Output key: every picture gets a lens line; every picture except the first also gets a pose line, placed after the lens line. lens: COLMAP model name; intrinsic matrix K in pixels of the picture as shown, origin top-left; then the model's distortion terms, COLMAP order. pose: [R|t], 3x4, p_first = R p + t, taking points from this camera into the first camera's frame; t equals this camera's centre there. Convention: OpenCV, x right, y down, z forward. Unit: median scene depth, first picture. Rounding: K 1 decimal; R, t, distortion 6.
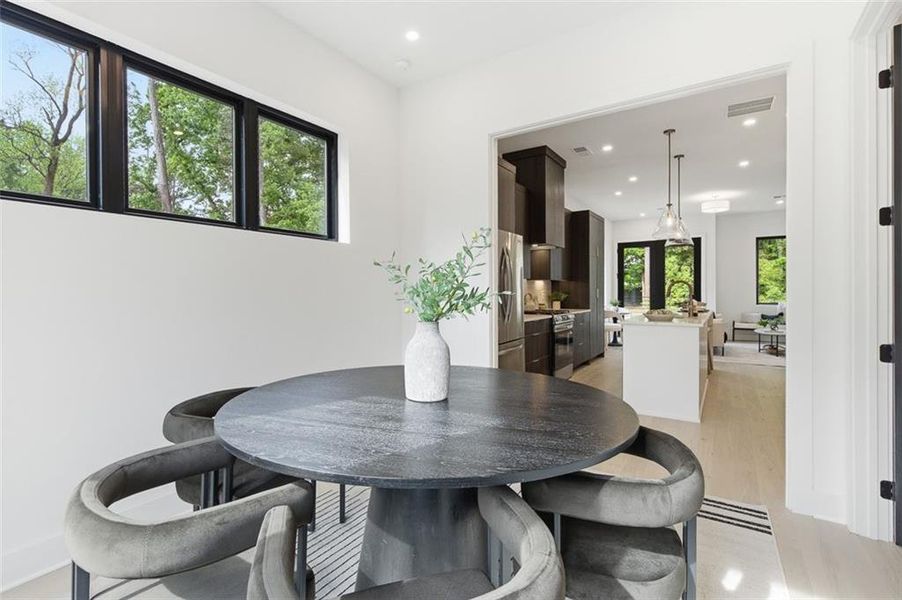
lens RADIAL K [[440.6, 0, 428.8], [0, 440.6, 294.0], [0, 0, 1]] dist [0.000958, 0.000109]
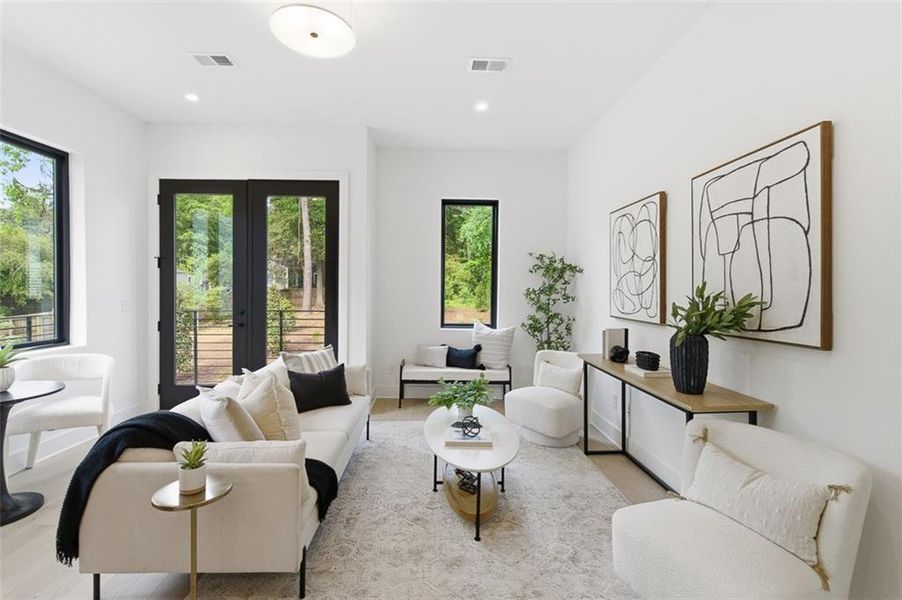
lens RADIAL K [[407.3, 0, 451.0], [0, 407.3, 300.0], [0, 0, 1]] dist [-0.015713, 0.000257]
pose [[0.806491, -0.003836, 0.591234, 0.542210], [-0.011752, 0.999677, 0.022517, -0.023152], [-0.591130, -0.025108, 0.806185, 0.700954]]
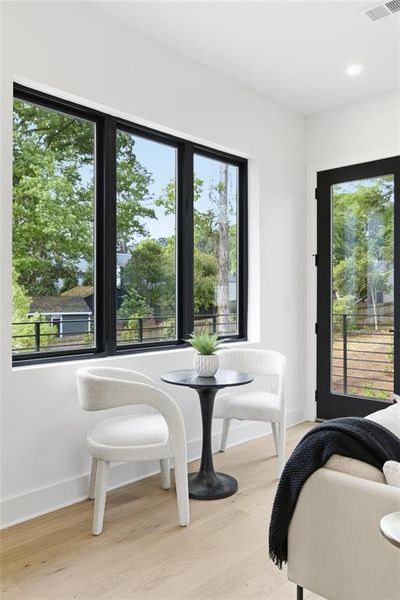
lens RADIAL K [[489.2, 0, 200.0], [0, 489.2, 300.0], [0, 0, 1]] dist [-0.055166, 0.001483]
pose [[0.983793, 0.006634, -0.179188, 0.517247], [-0.005504, 0.999962, 0.006806, -0.012107], [0.179226, -0.005709, 0.983791, 0.735580]]
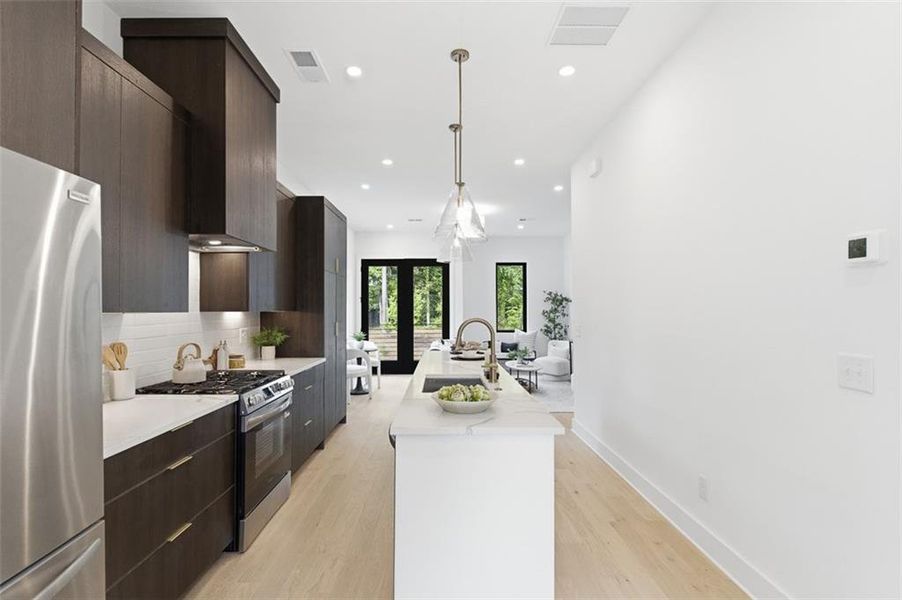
lens RADIAL K [[441.2, 0, 446.4], [0, 441.2, 302.9], [0, 0, 1]] dist [-0.003537, -0.001086]
pose [[0.821379, 0.011355, 0.570270, 0.122175], [0.001817, 0.999745, -0.022523, -0.021733], [-0.570380, 0.019536, 0.821148, 0.315407]]
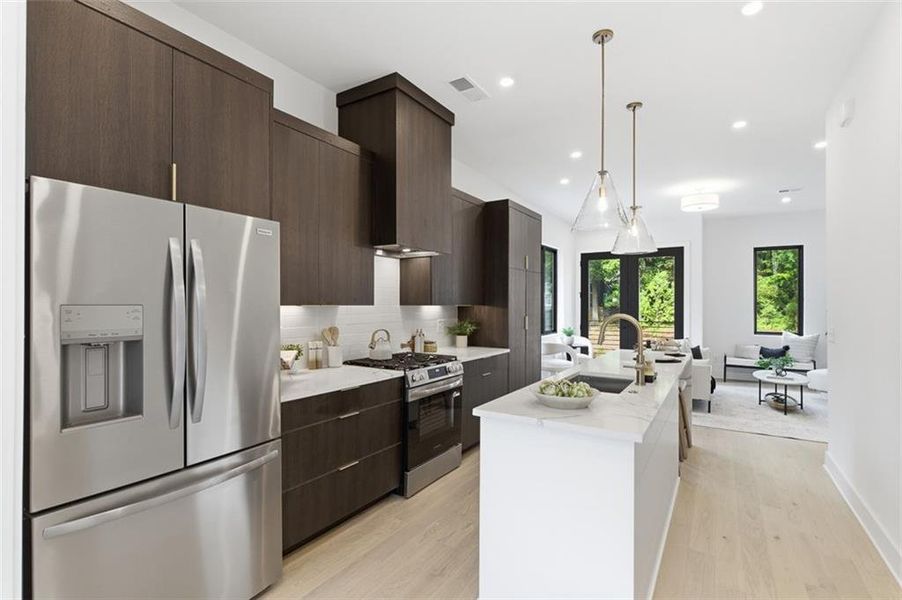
lens RADIAL K [[439.1, 0, 432.7], [0, 439.1, 301.6], [0, 0, 1]] dist [0.002306, -0.000790]
pose [[0.999846, 0.009097, 0.014988, 0.191165], [-0.008915, 0.999886, -0.012211, -0.021643], [-0.015098, 0.012075, 0.999813, 0.271053]]
